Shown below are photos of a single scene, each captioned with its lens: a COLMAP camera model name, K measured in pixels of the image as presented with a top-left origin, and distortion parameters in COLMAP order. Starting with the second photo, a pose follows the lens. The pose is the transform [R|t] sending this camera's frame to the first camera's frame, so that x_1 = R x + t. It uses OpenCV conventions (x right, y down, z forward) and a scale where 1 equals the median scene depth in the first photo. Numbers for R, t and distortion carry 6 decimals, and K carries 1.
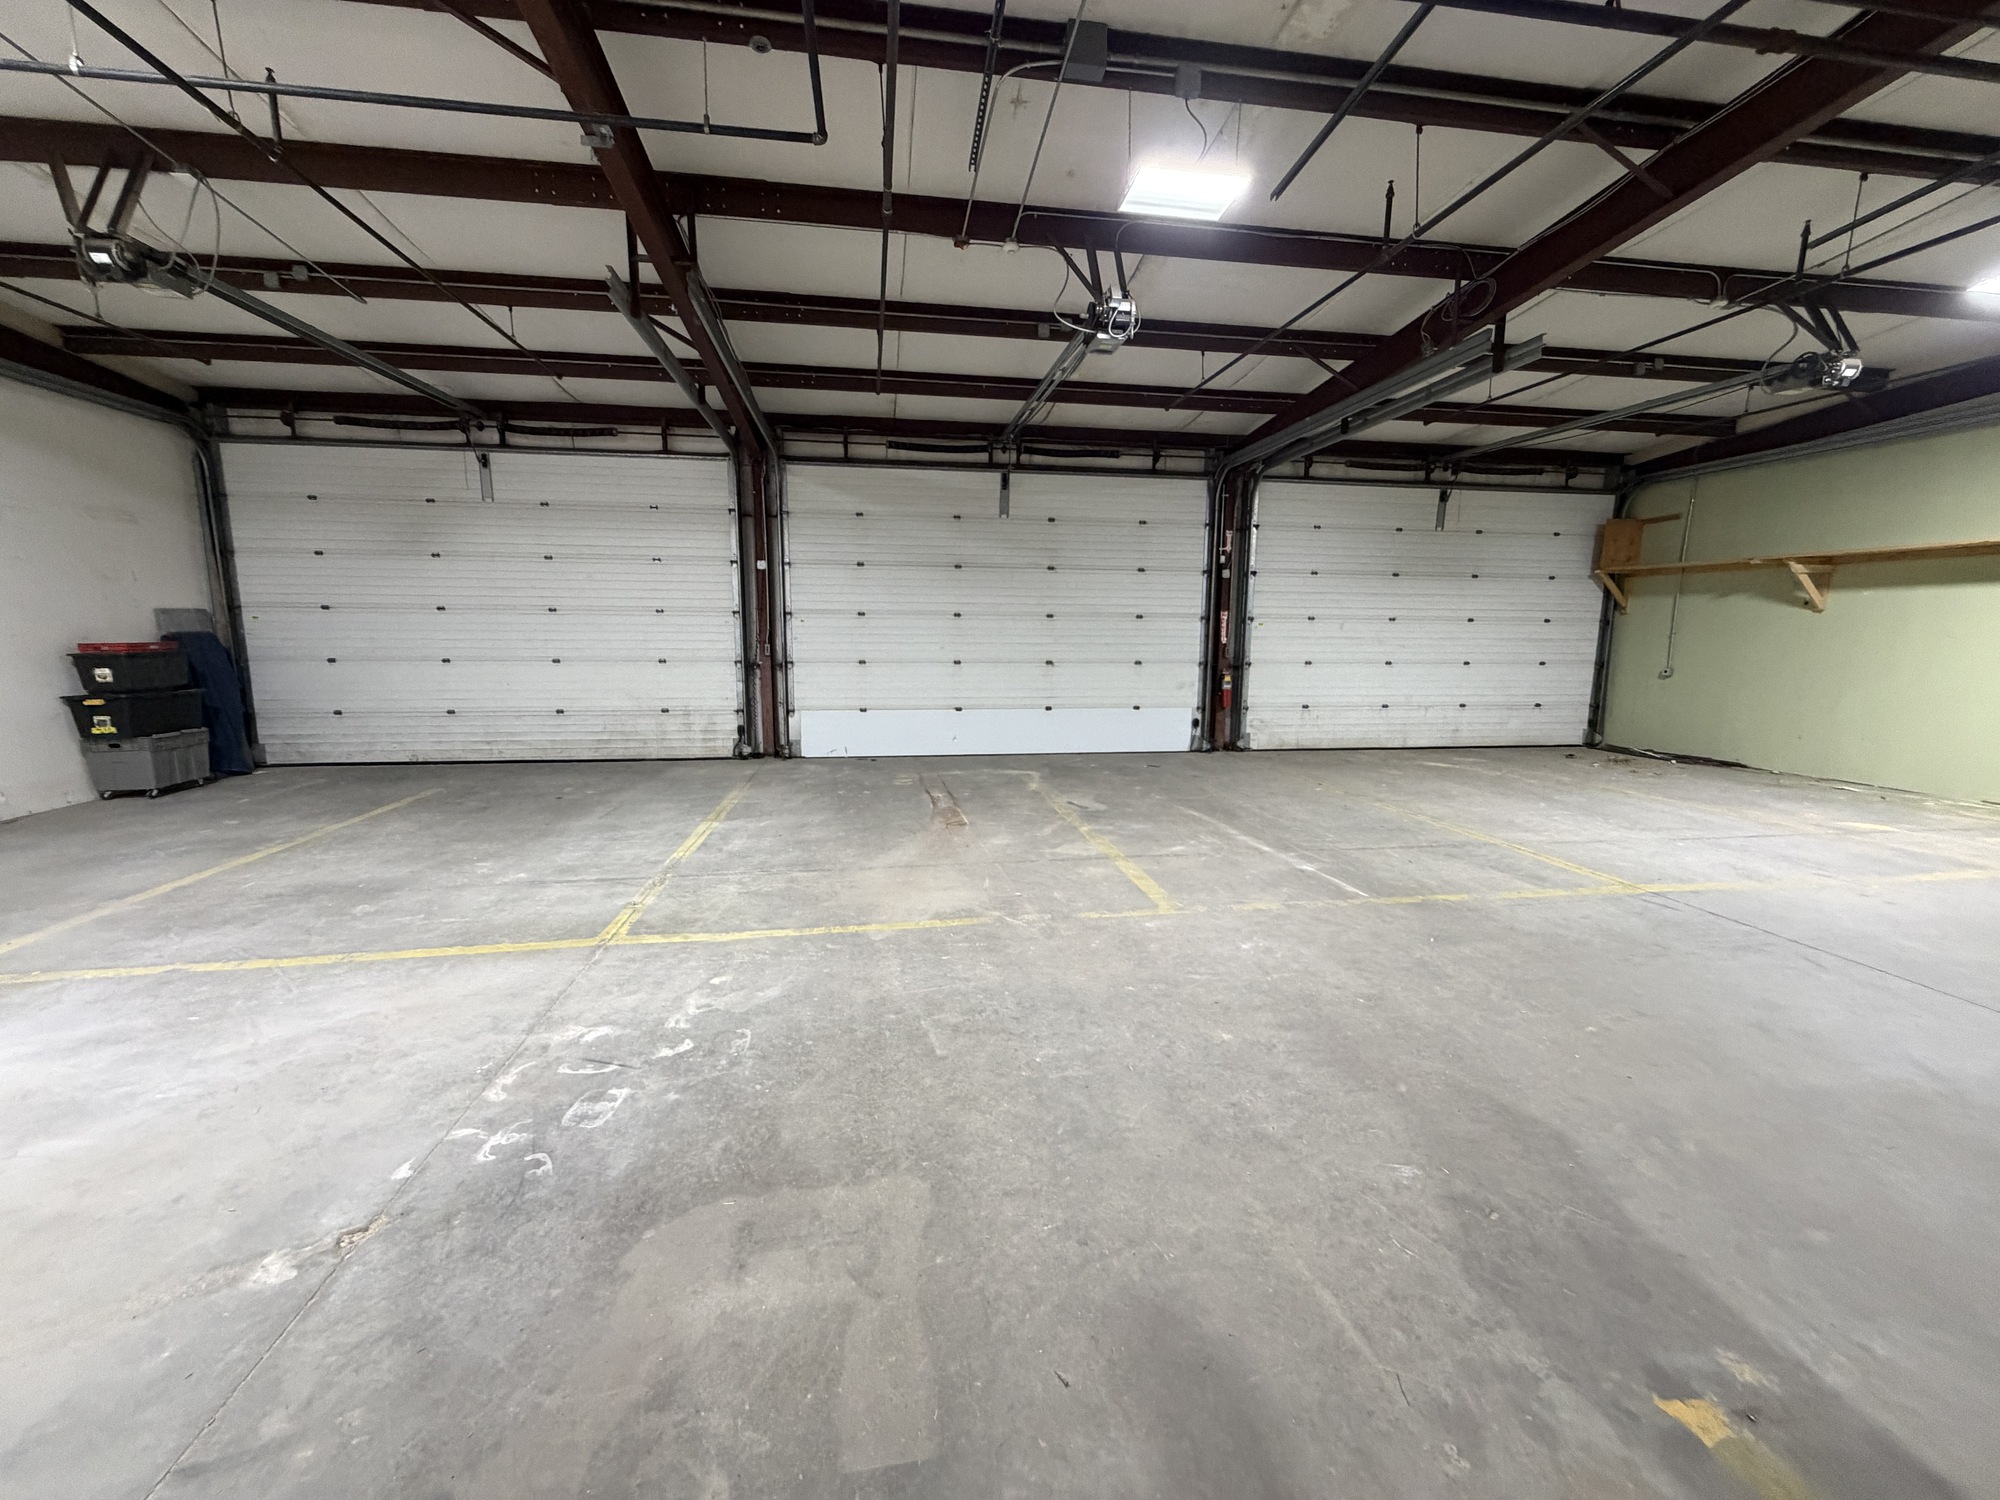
lens RADIAL K [[805.7, 0, 1002.1], [0, 805.7, 749.0], [0, 0, 1]] dist [0.001164, -0.000513]
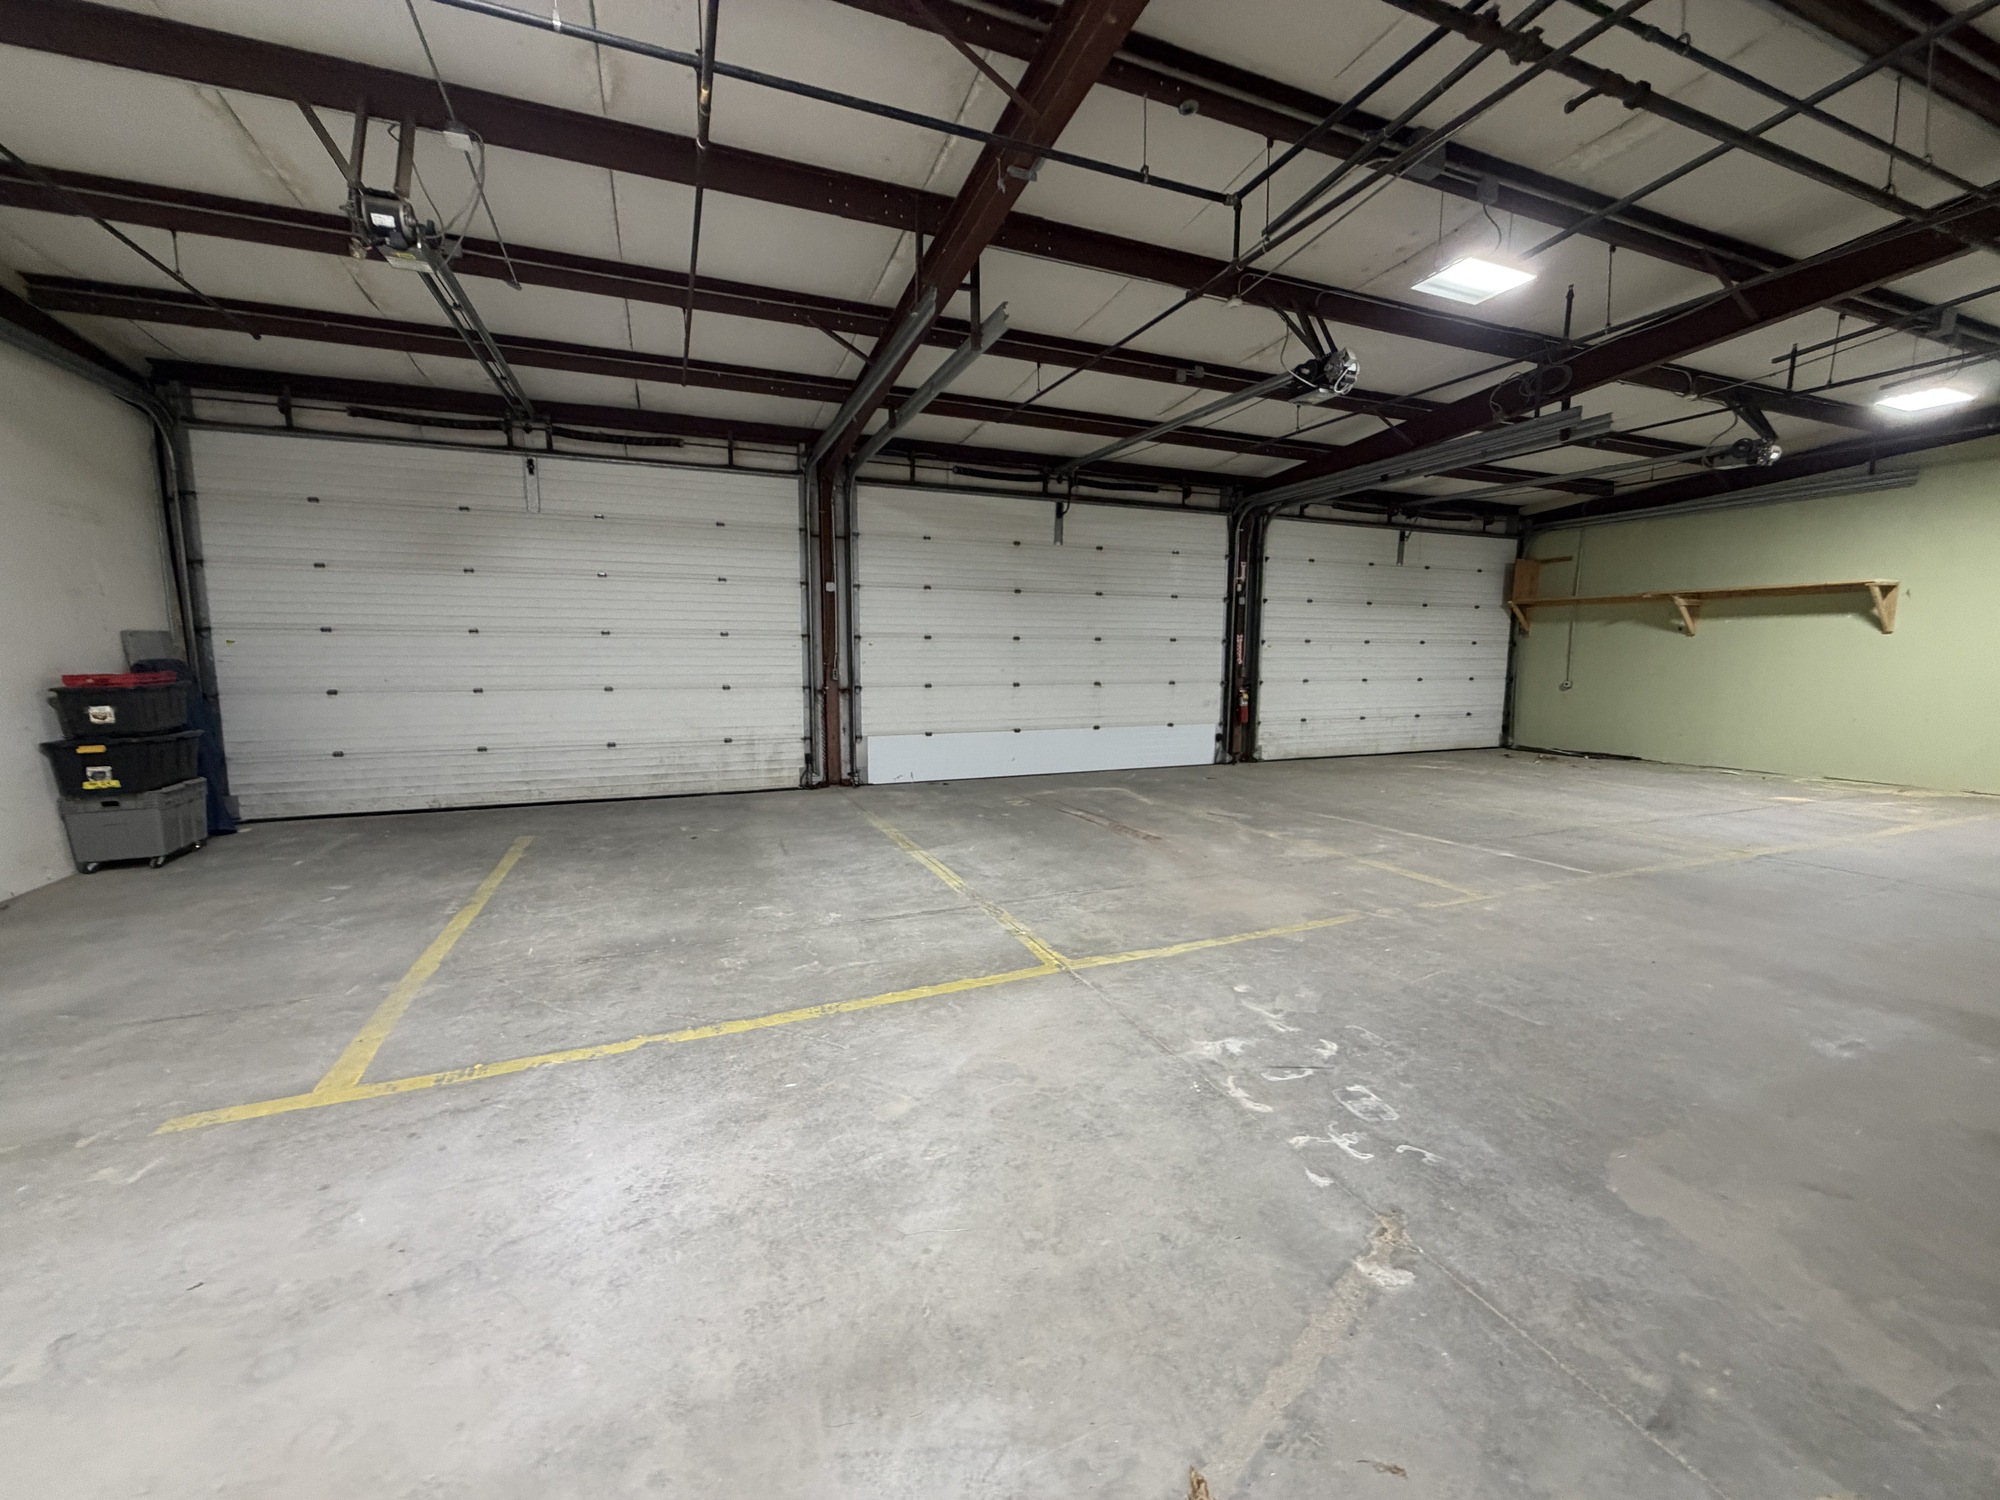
lens RADIAL K [[805.7, 0, 1003.3], [0, 805.7, 746.6], [0, 0, 1]] dist [0.001164, -0.000513]
pose [[0.971074, -0.032099, 0.236611, -0.380435], [0.039337, 0.998889, -0.025930, -0.004384], [-0.235516, 0.034488, 0.971258, 0.022067]]
